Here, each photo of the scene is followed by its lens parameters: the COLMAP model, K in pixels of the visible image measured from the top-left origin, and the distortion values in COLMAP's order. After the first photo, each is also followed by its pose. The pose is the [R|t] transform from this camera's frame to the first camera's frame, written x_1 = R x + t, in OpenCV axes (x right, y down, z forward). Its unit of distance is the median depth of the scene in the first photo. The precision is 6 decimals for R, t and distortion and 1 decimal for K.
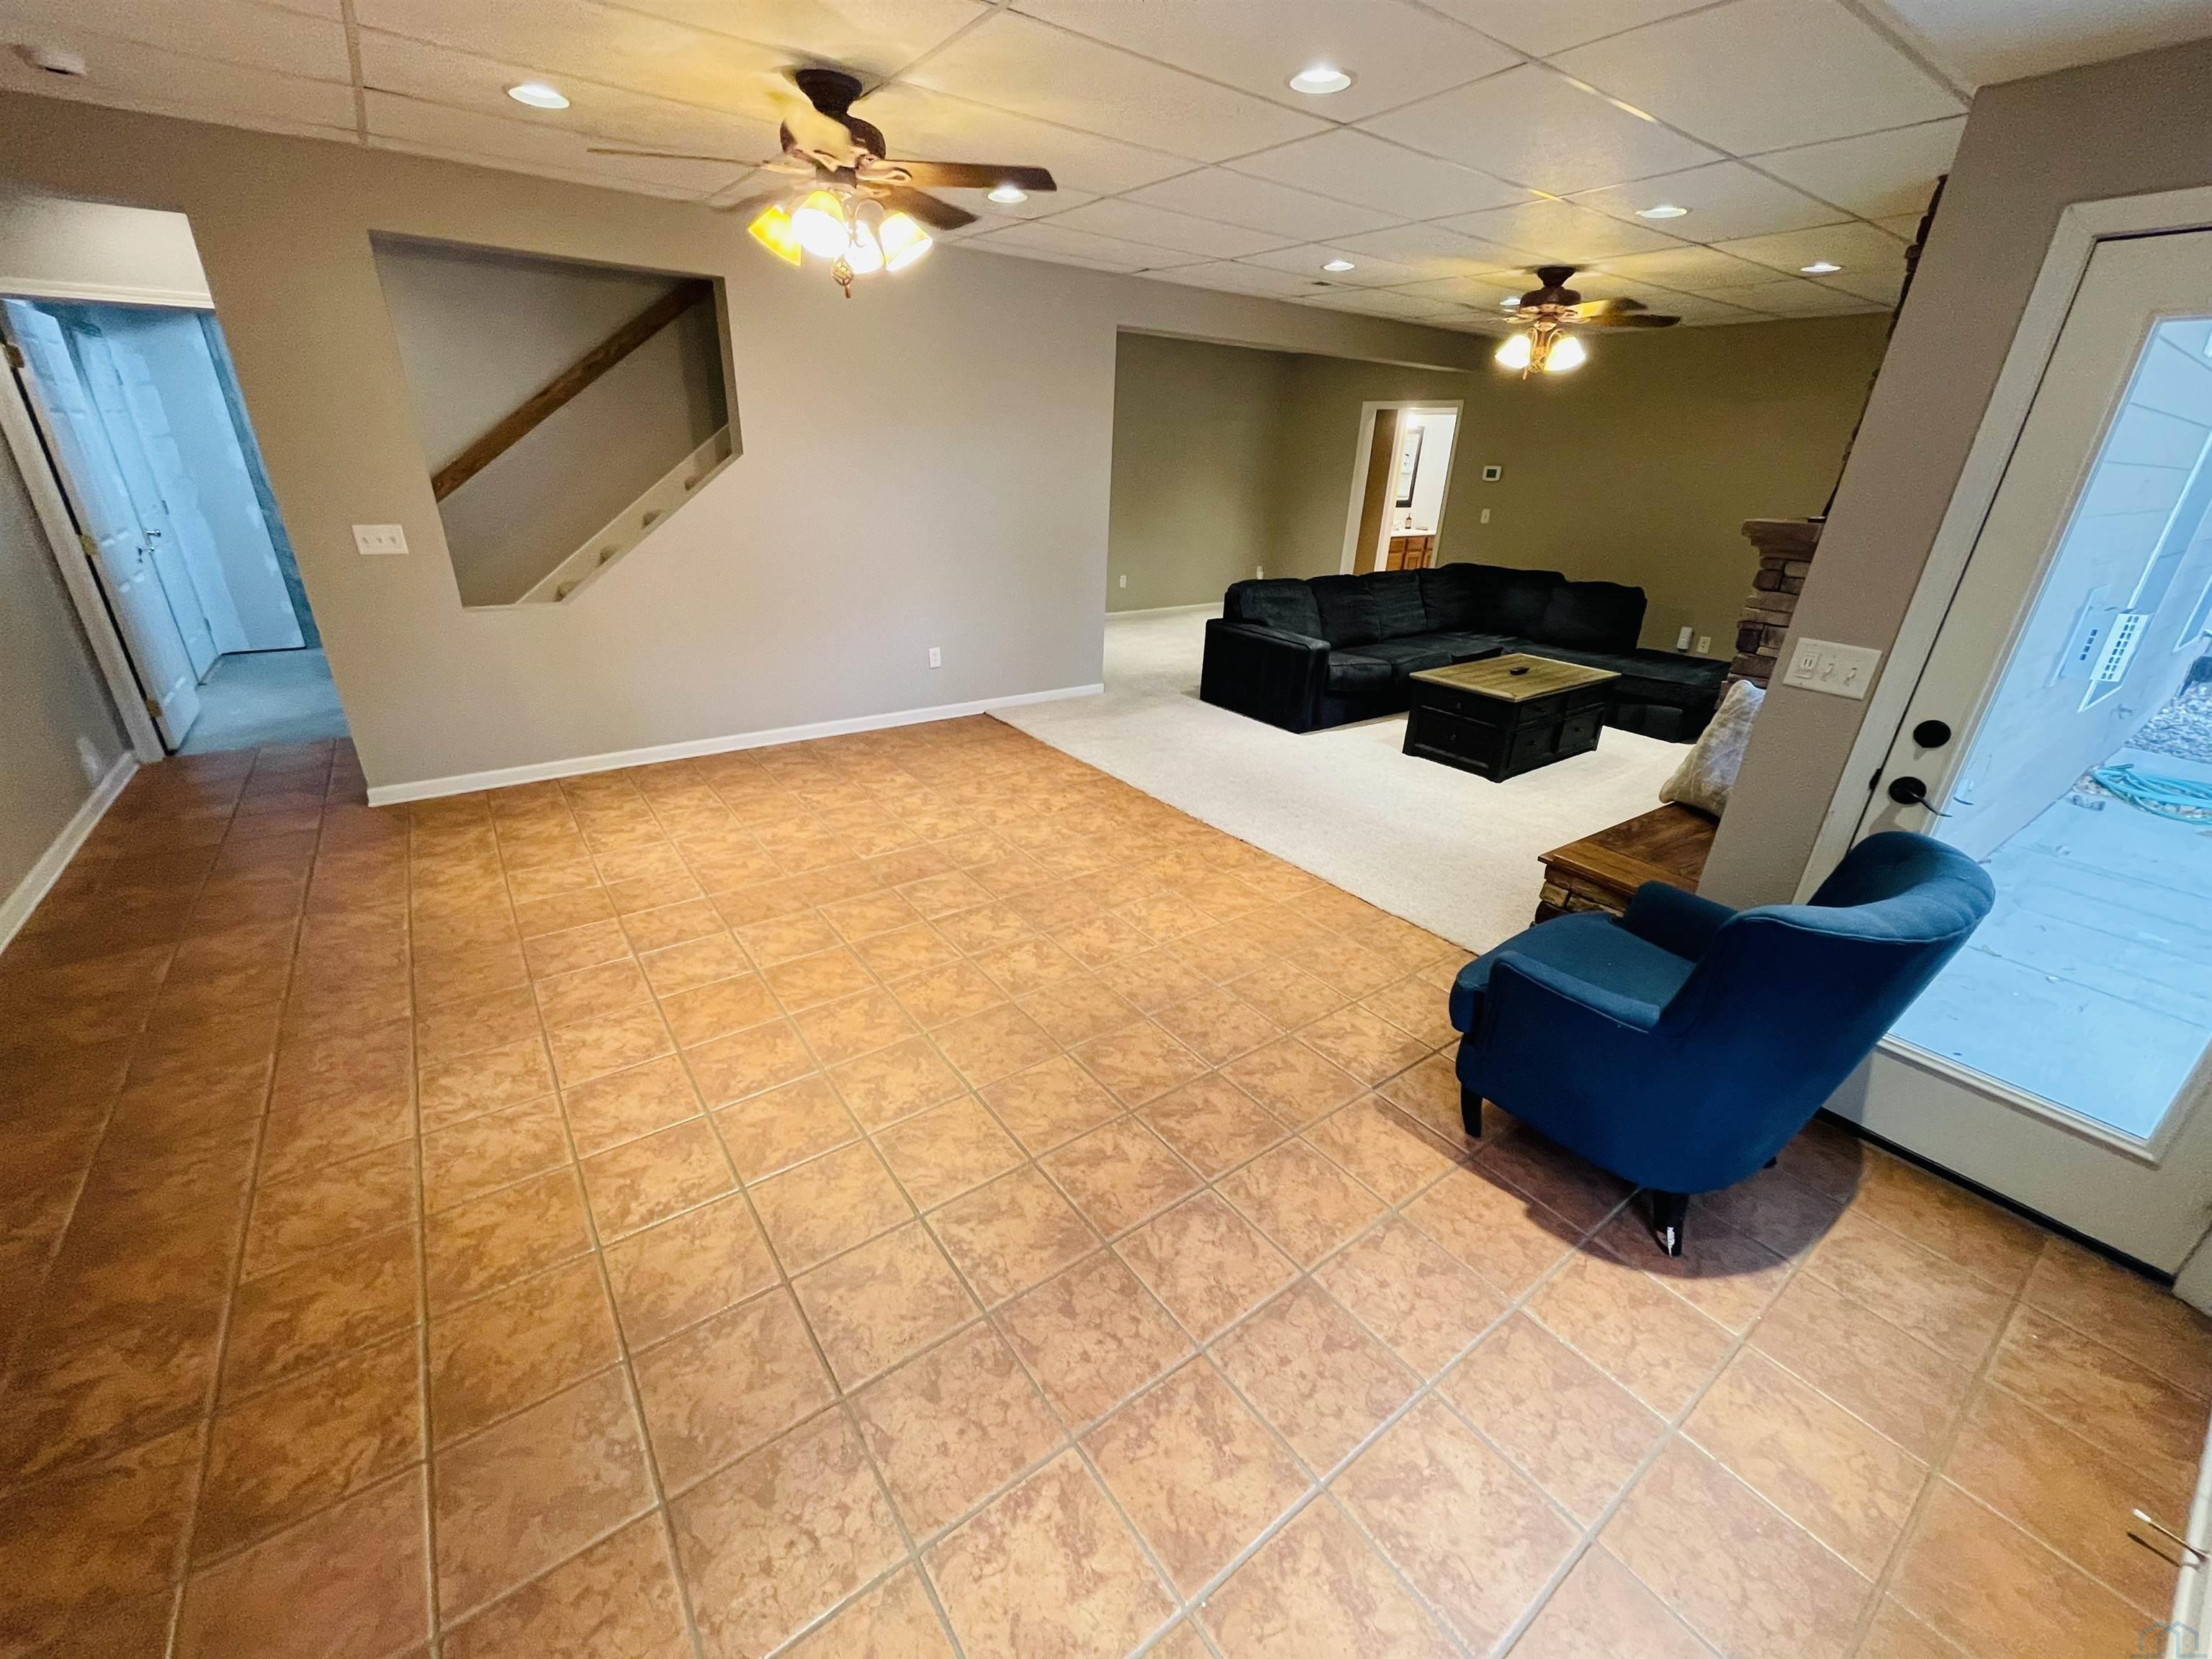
lens RADIAL K [[882.9, 0, 1093.2], [0, 882.9, 825.2], [0, 0, 1]] dist [0.000118, 0.000052]
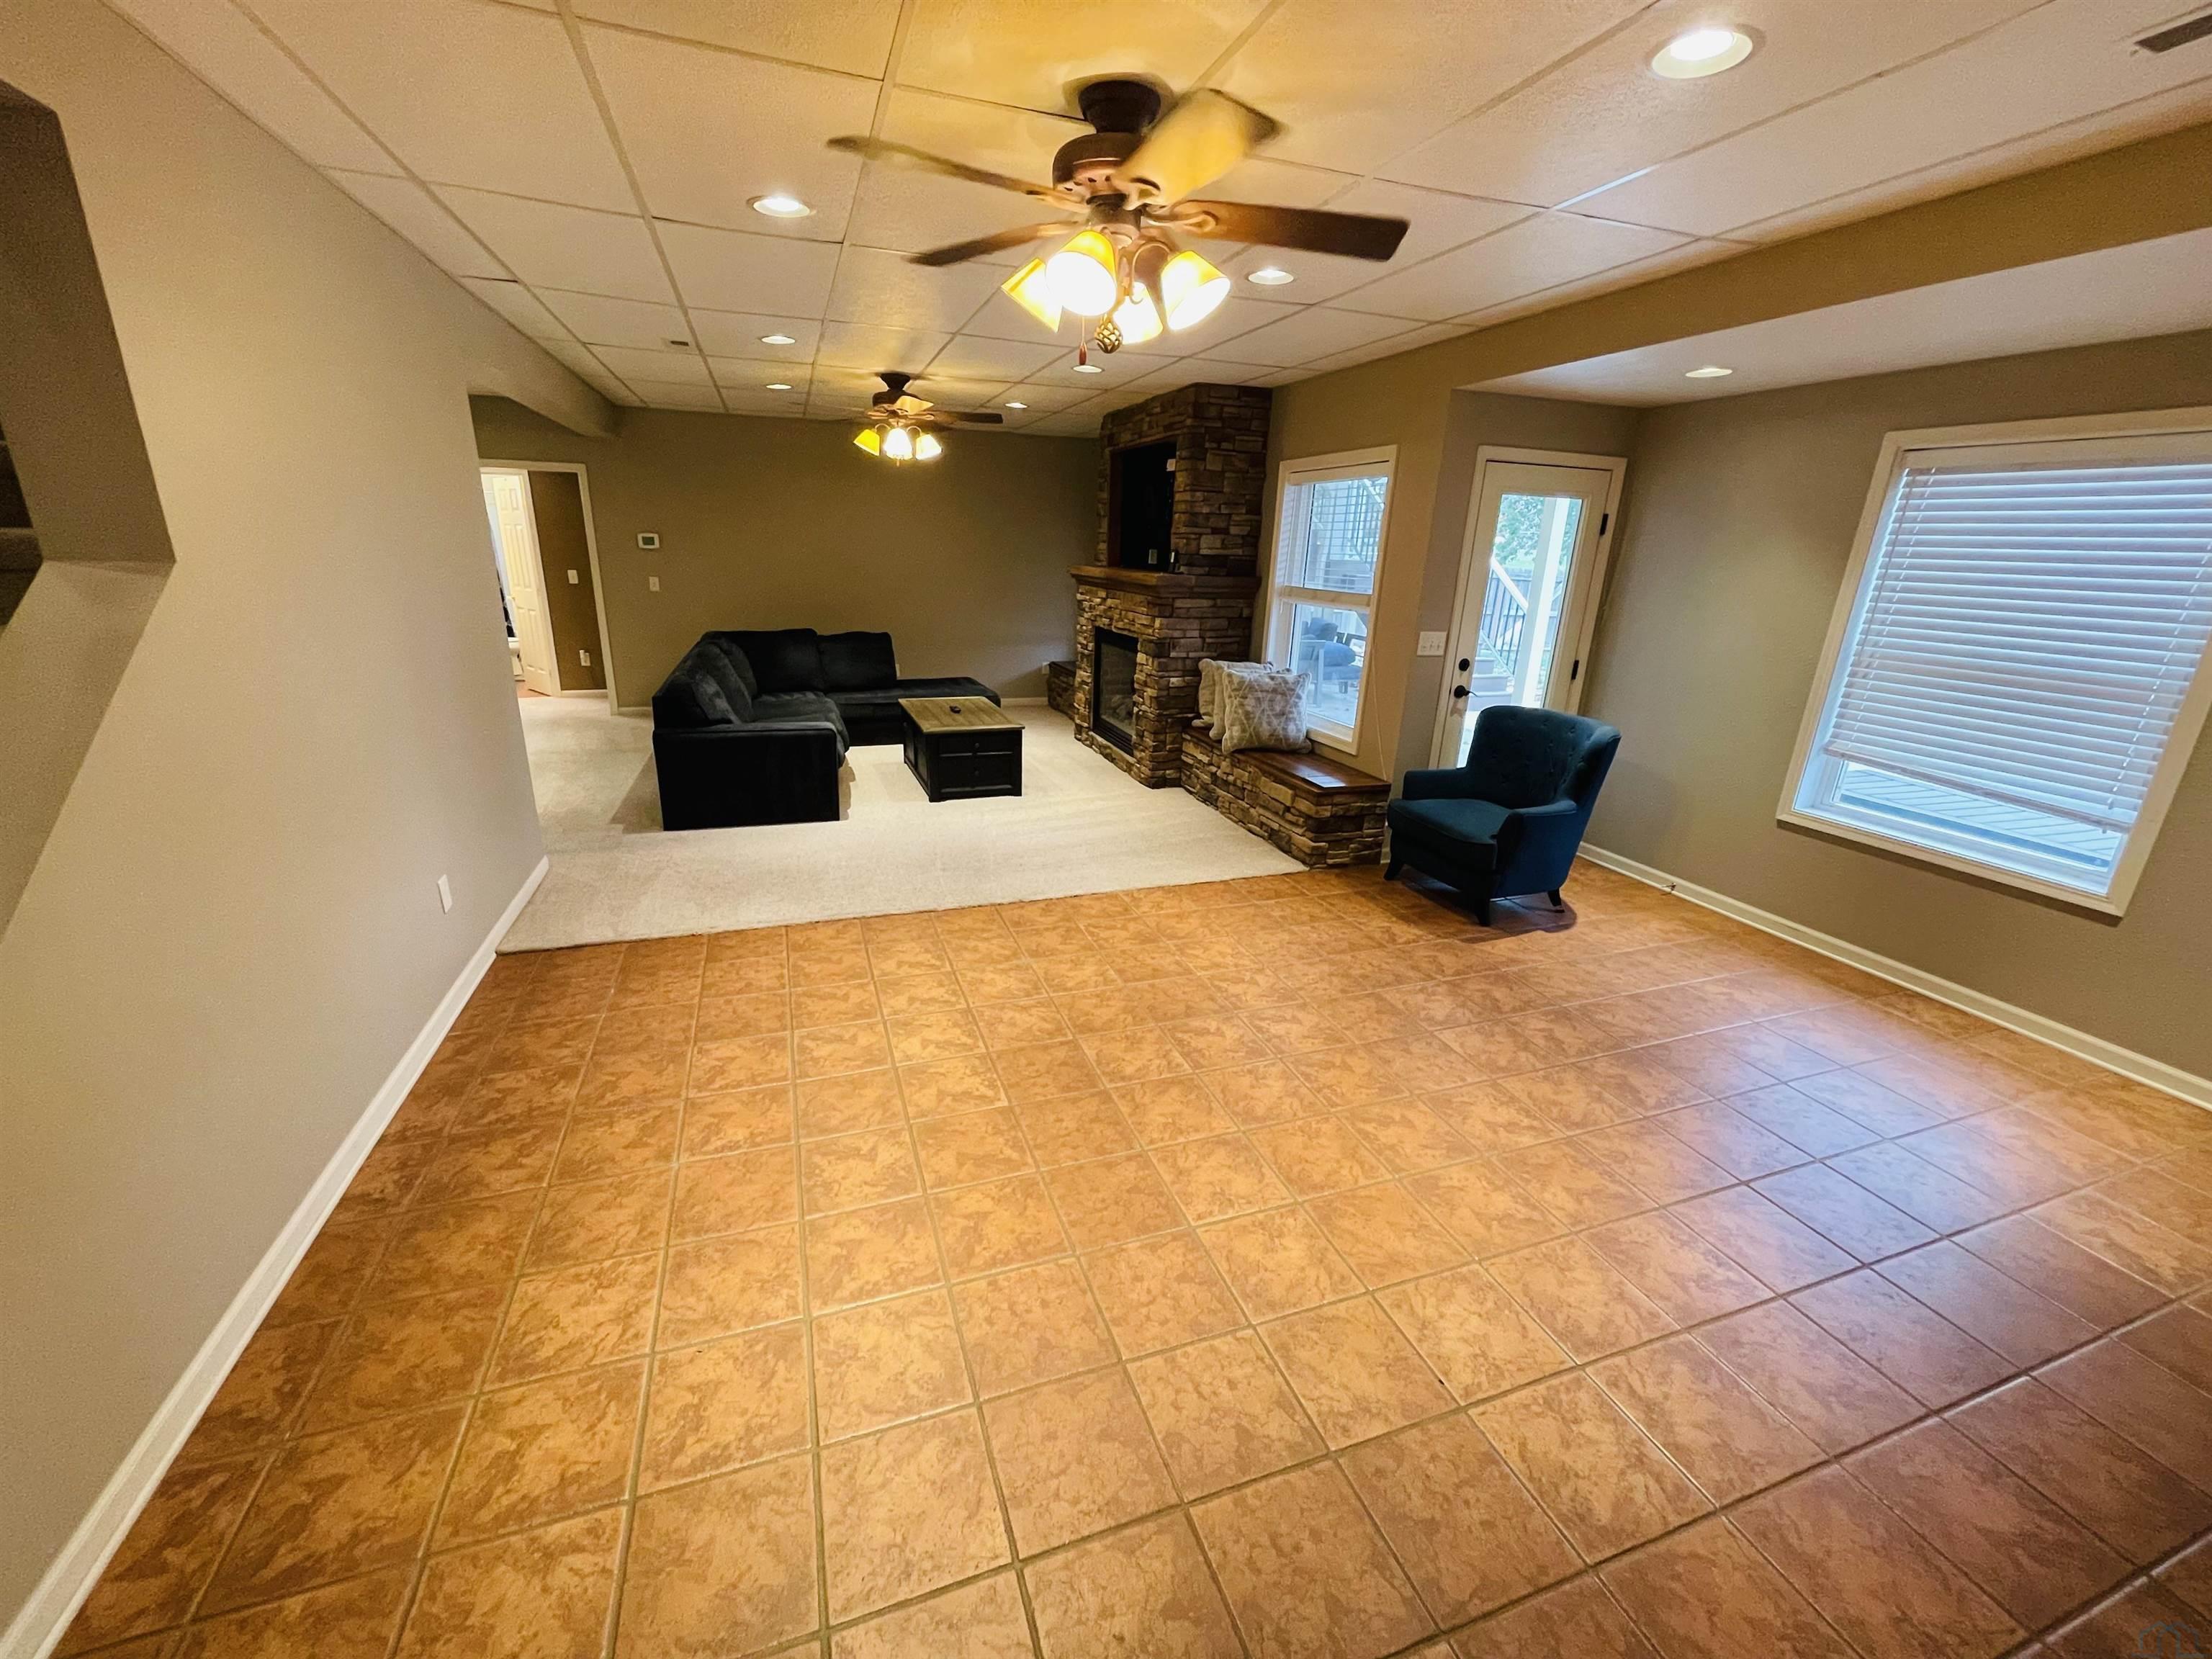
lens RADIAL K [[882.9, 0, 1093.2], [0, 882.9, 825.2], [0, 0, 1]] dist [0.000118, 0.000052]
pose [[0.289096, -0.314476, 0.904173, -0.816846], [0.357078, 0.911761, 0.202945, -0.289031], [-0.888211, 0.264190, 0.375878, 0.607619]]
